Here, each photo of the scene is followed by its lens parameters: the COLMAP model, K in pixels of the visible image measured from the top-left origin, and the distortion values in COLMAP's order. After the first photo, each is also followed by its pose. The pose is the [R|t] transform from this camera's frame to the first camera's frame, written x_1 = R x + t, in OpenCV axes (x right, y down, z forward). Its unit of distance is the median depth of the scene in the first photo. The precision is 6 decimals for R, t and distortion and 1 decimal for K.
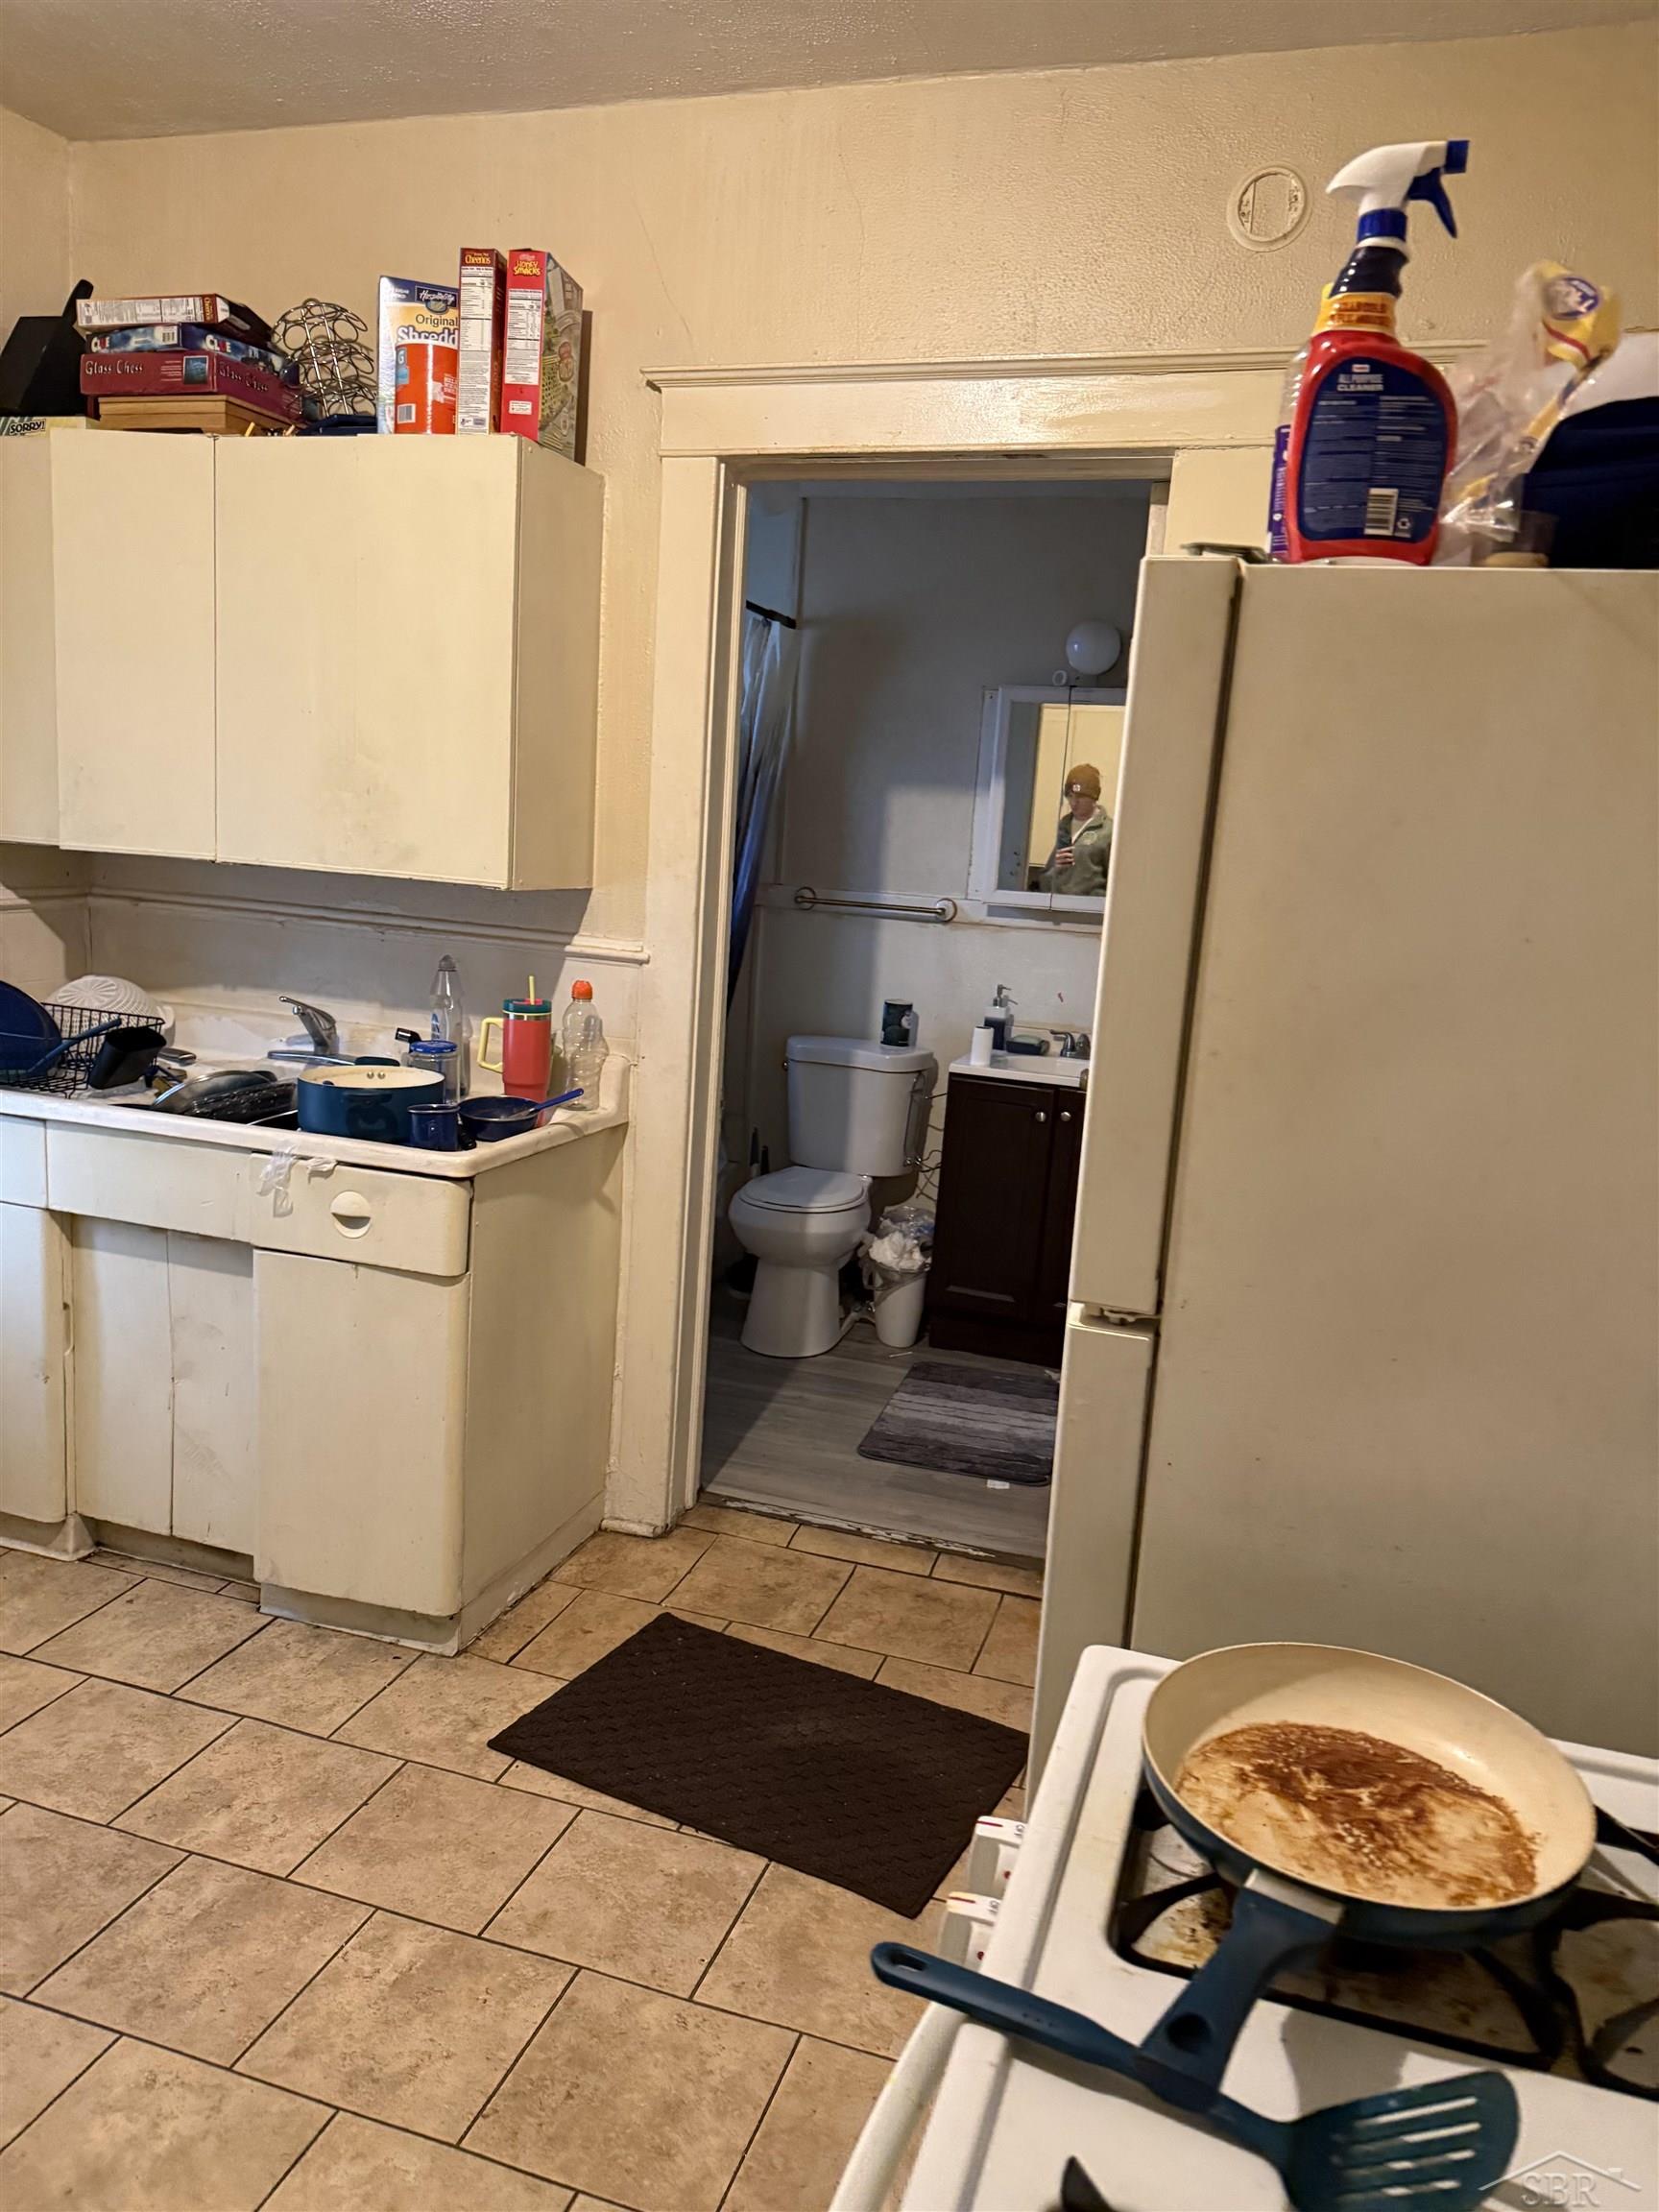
lens RADIAL K [[1540.6, 0, 816.3], [0, 1540.6, 1110.7], [0, 0, 1]] dist [0.040693, -0.059126]
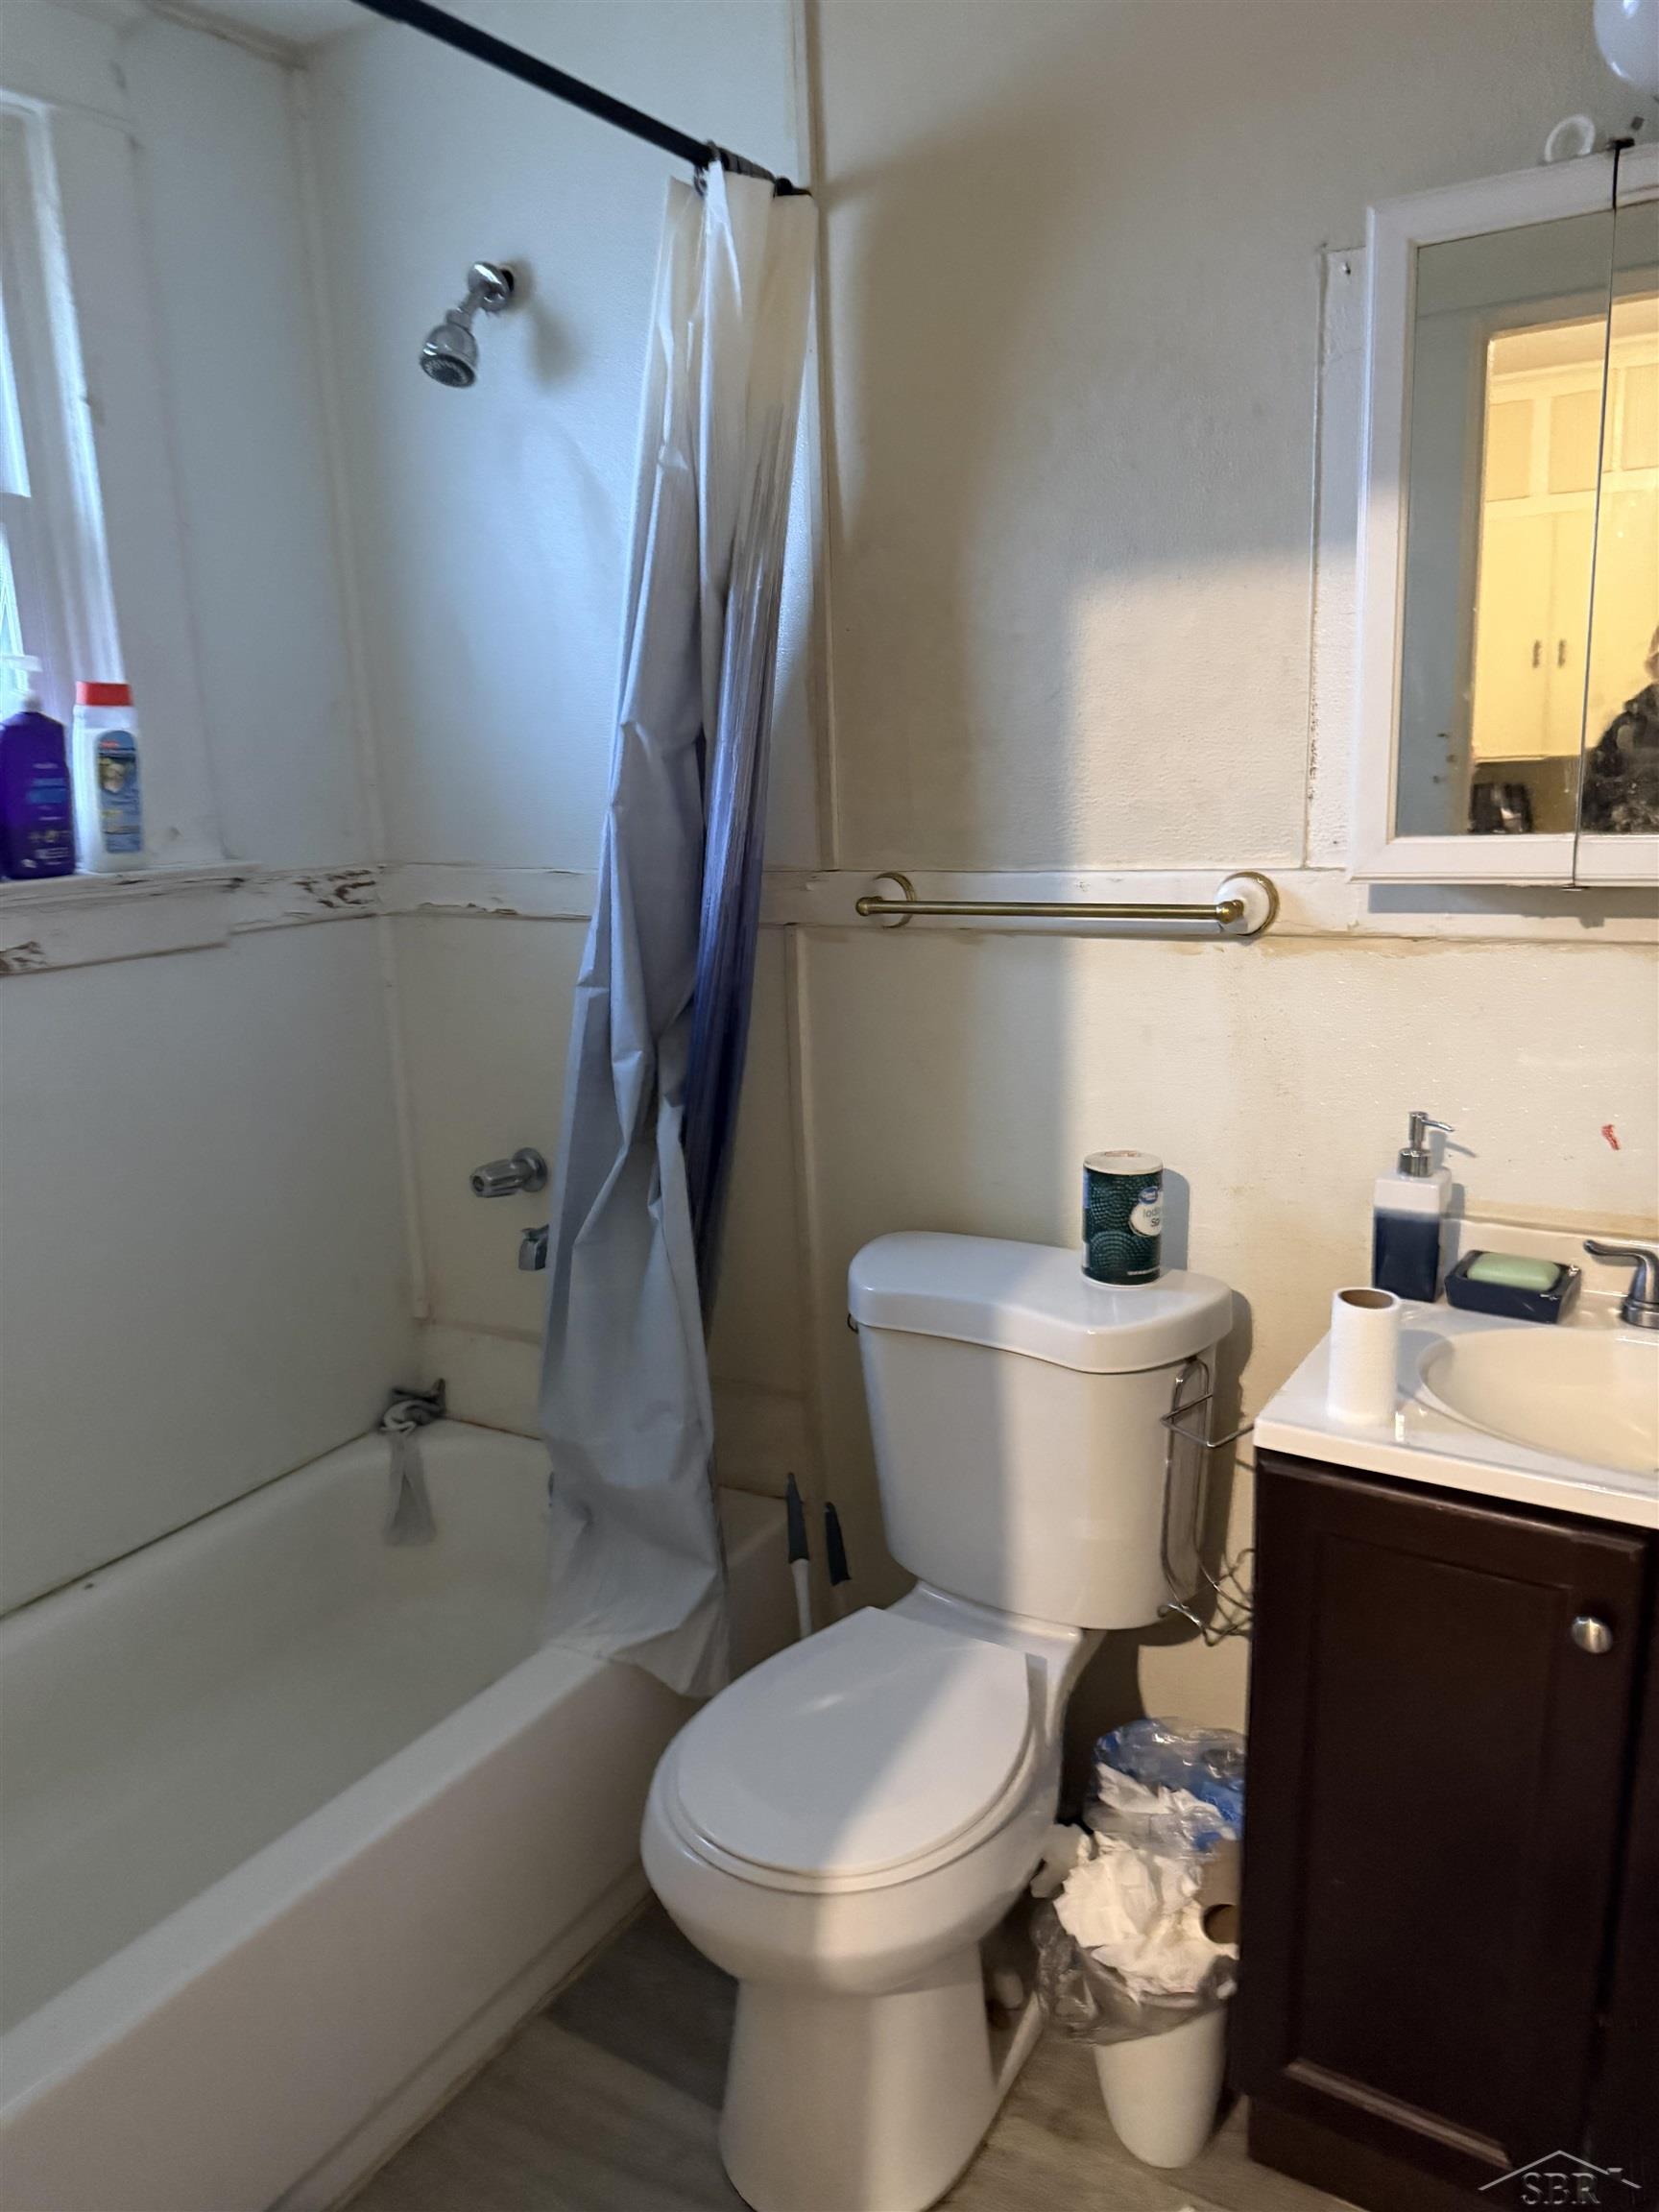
lens RADIAL K [[1540.6, 0, 816.3], [0, 1540.6, 1110.7], [0, 0, 1]] dist [0.040693, -0.059126]
pose [[0.965110, -0.048168, -0.257376, 0.078910], [0.056776, 0.998045, 0.026115, -0.098425], [0.255615, -0.039817, 0.965958, 0.633321]]
